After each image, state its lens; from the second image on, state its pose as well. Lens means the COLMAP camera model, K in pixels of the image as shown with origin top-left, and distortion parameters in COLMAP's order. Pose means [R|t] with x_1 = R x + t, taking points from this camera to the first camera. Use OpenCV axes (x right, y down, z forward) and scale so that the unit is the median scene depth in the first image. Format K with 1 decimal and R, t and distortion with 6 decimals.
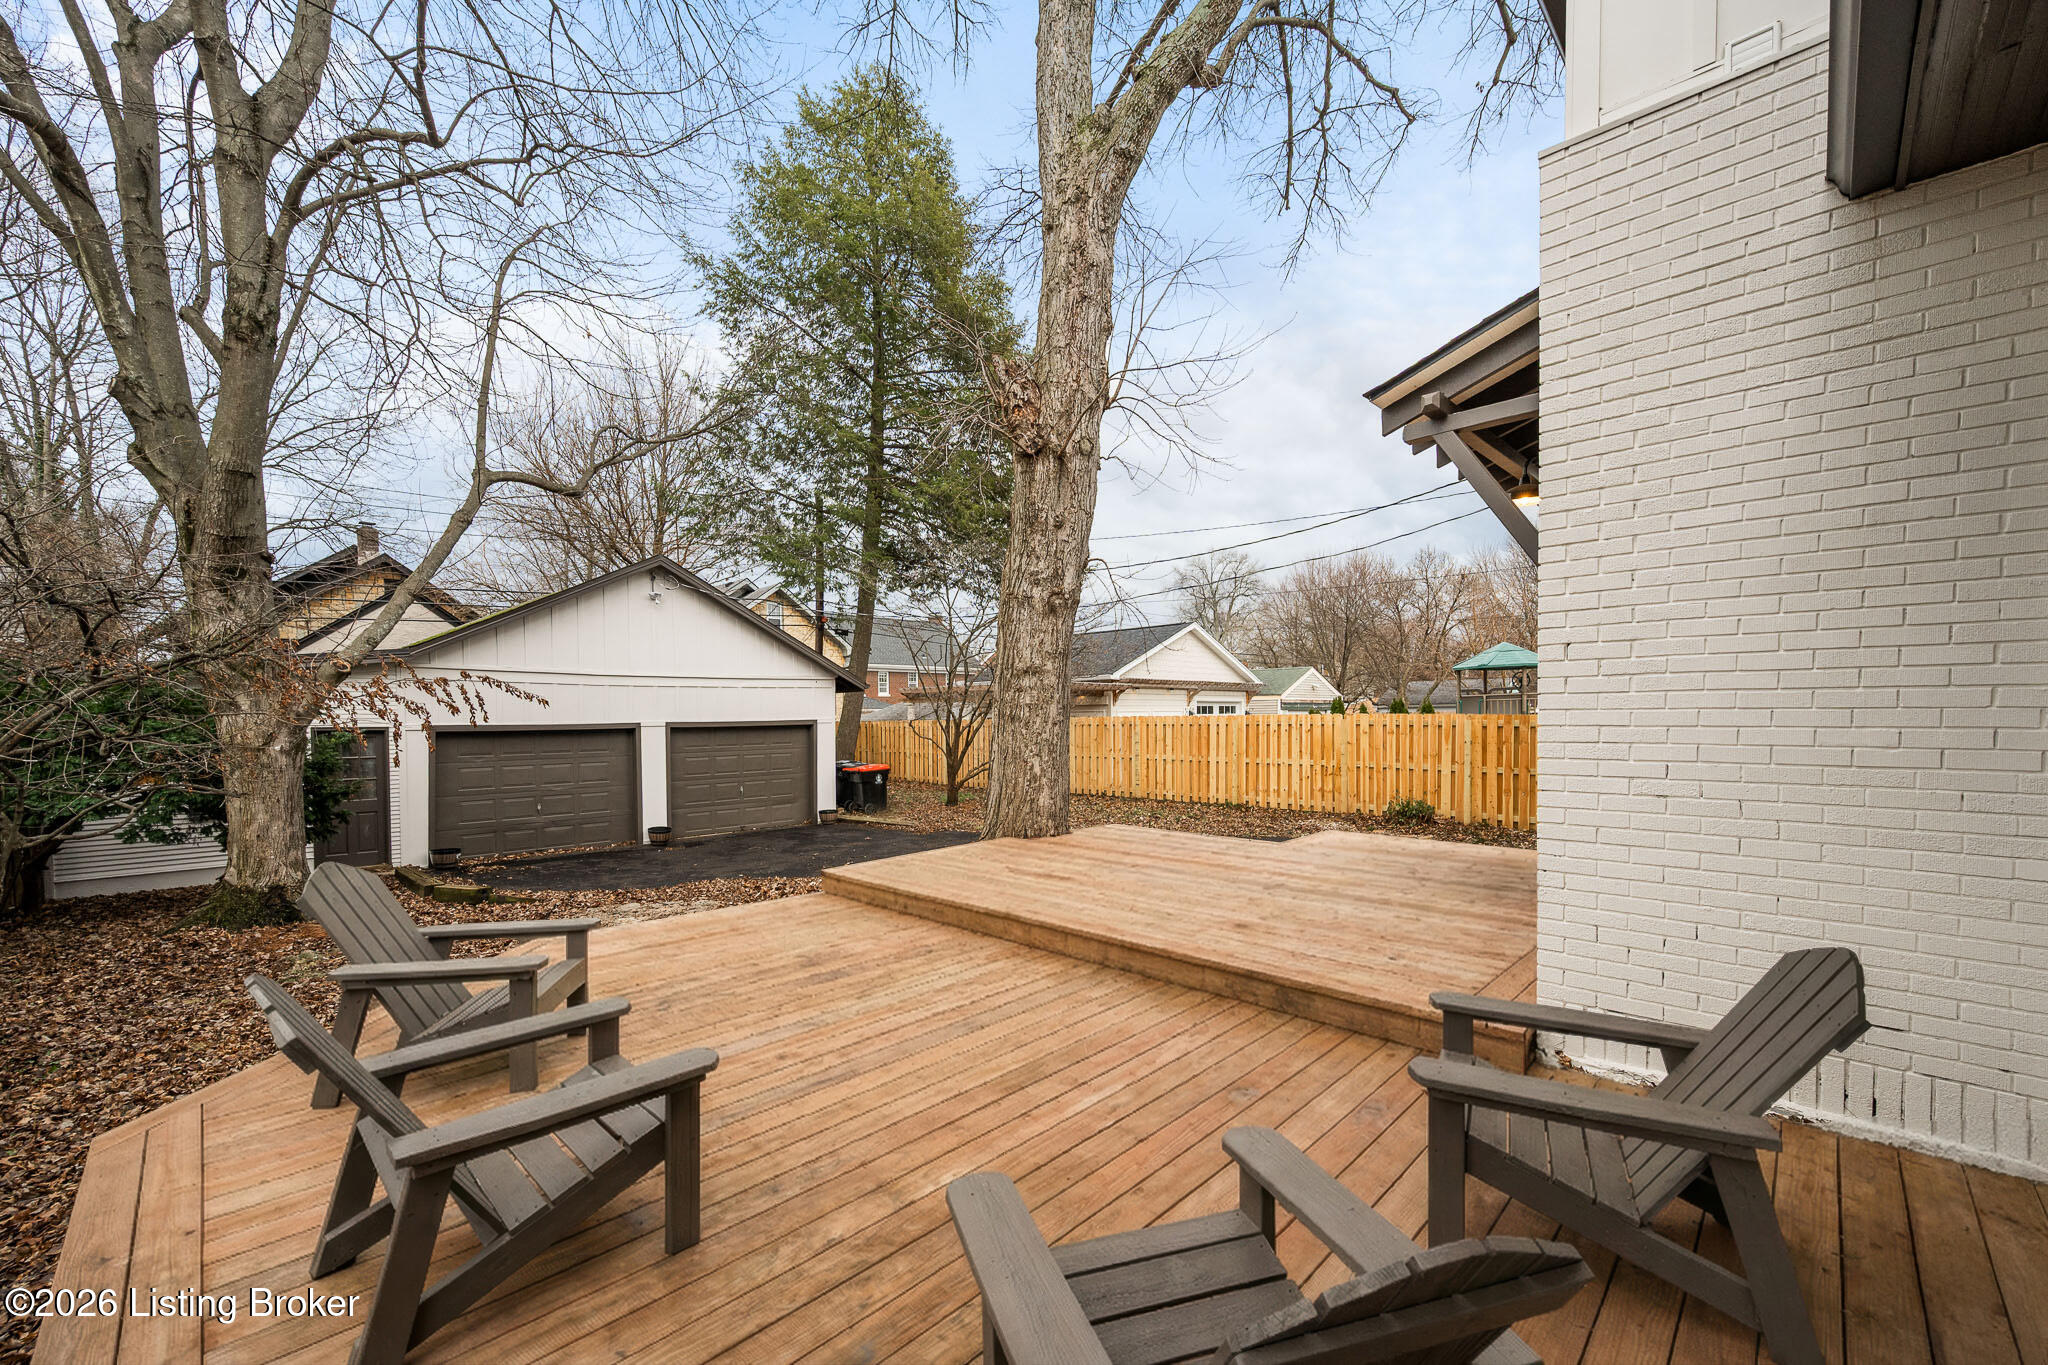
lens RADIAL K [[804.5, 0, 1051.7], [0, 804.5, 723.3], [0, 0, 1]] dist [-0.000014, -0.000028]
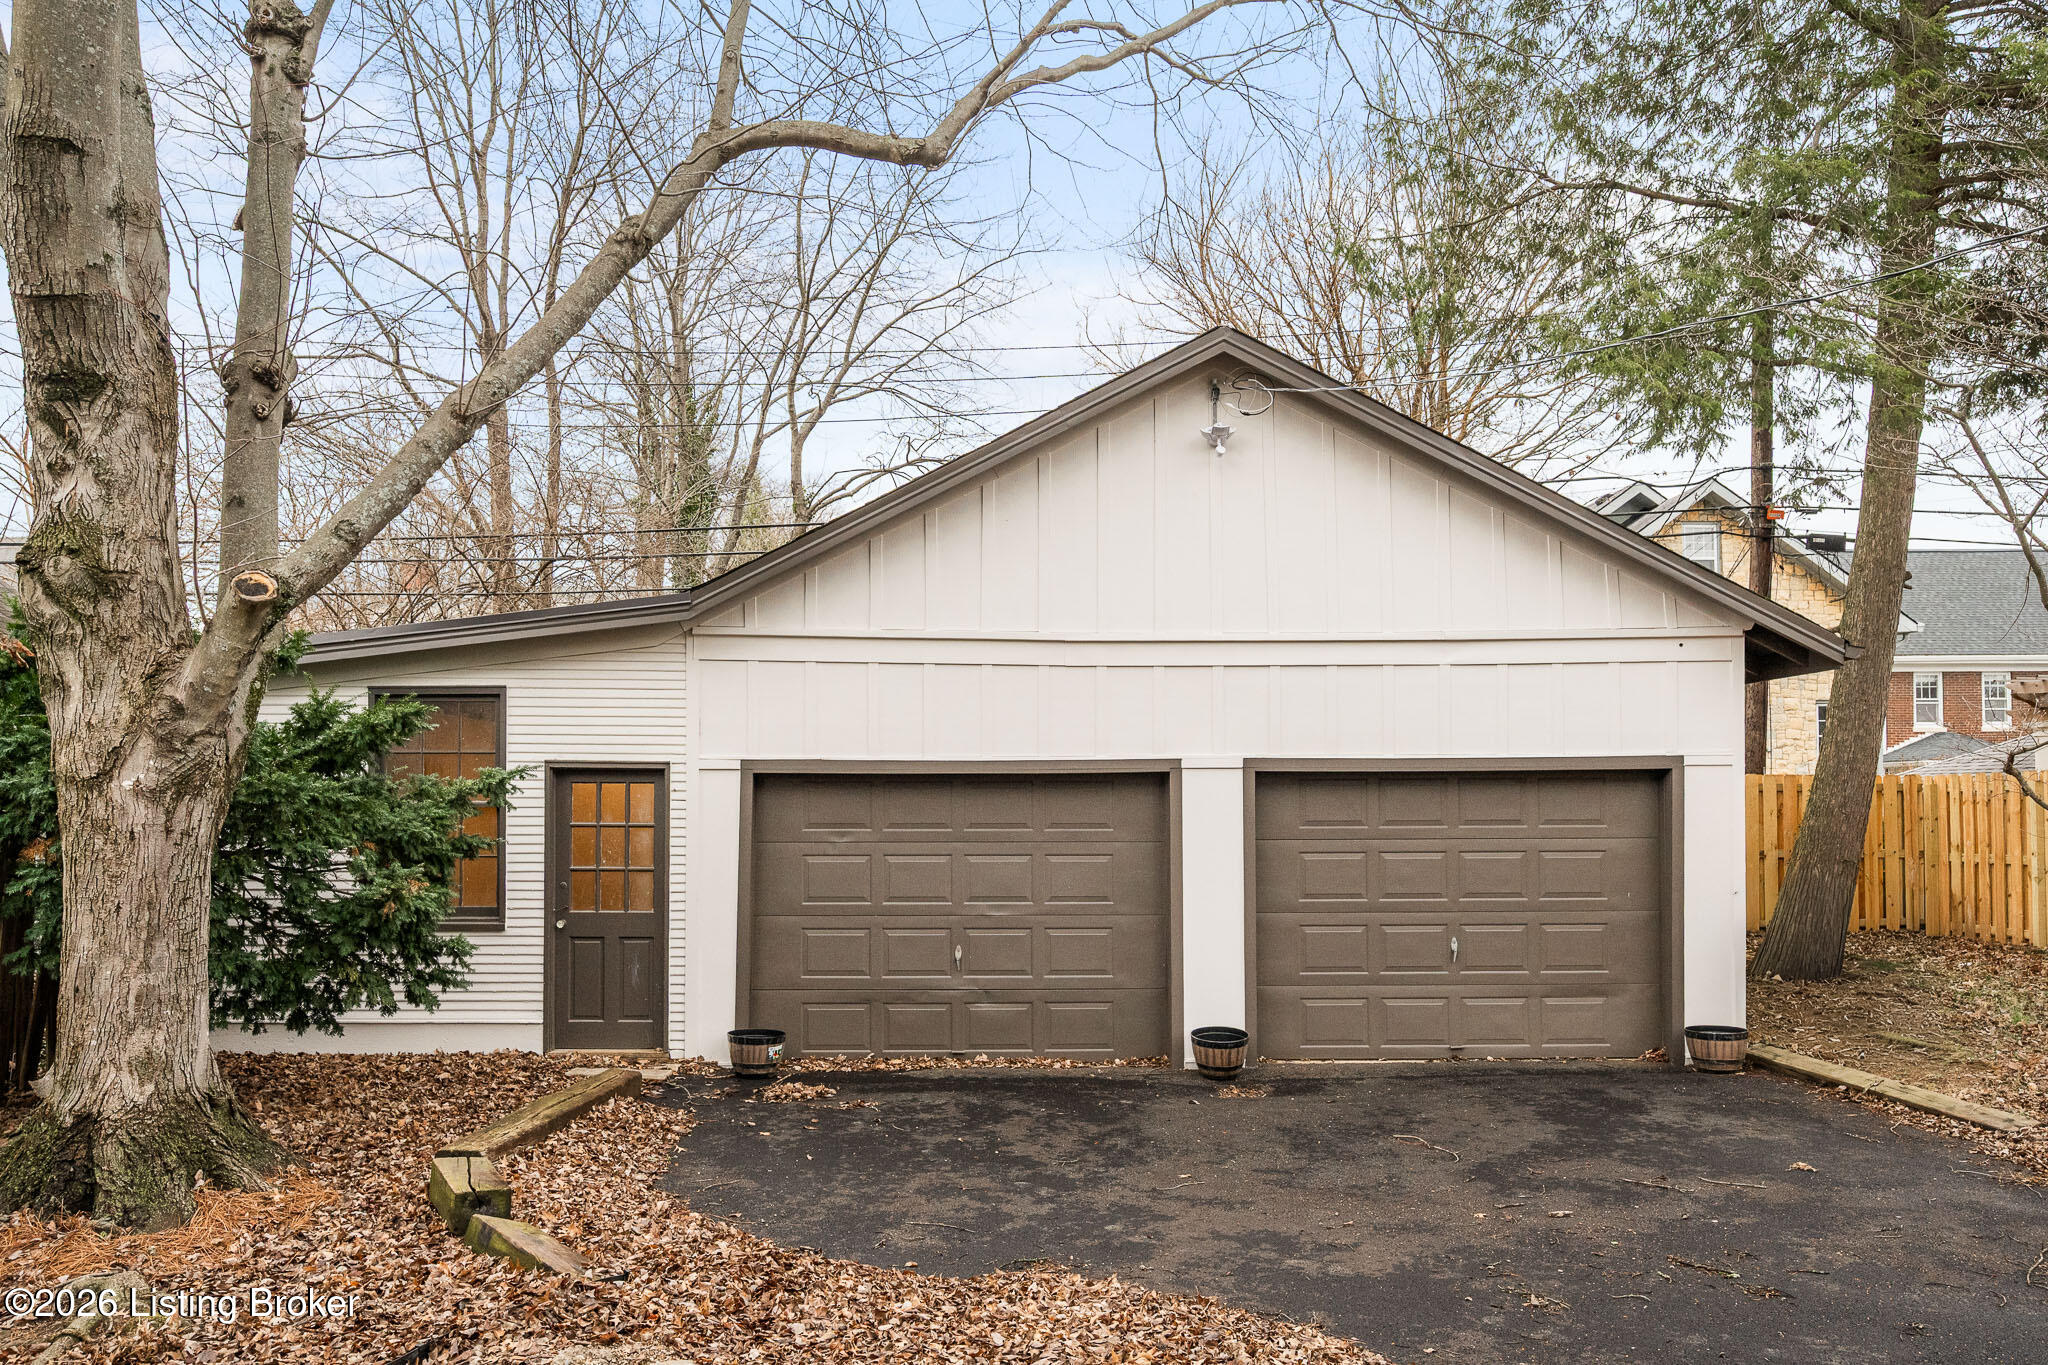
lens RADIAL K [[1402.2, 0, 1051.4], [0, 1402.2, 759.7], [0, 0, 1]] dist [-0.009541, 0.000912]
pose [[0.684982, -0.012508, -0.728453, -0.053040], [-0.009484, 0.999615, -0.026082, 0.018316], [0.728499, 0.024774, 0.684599, 0.474215]]
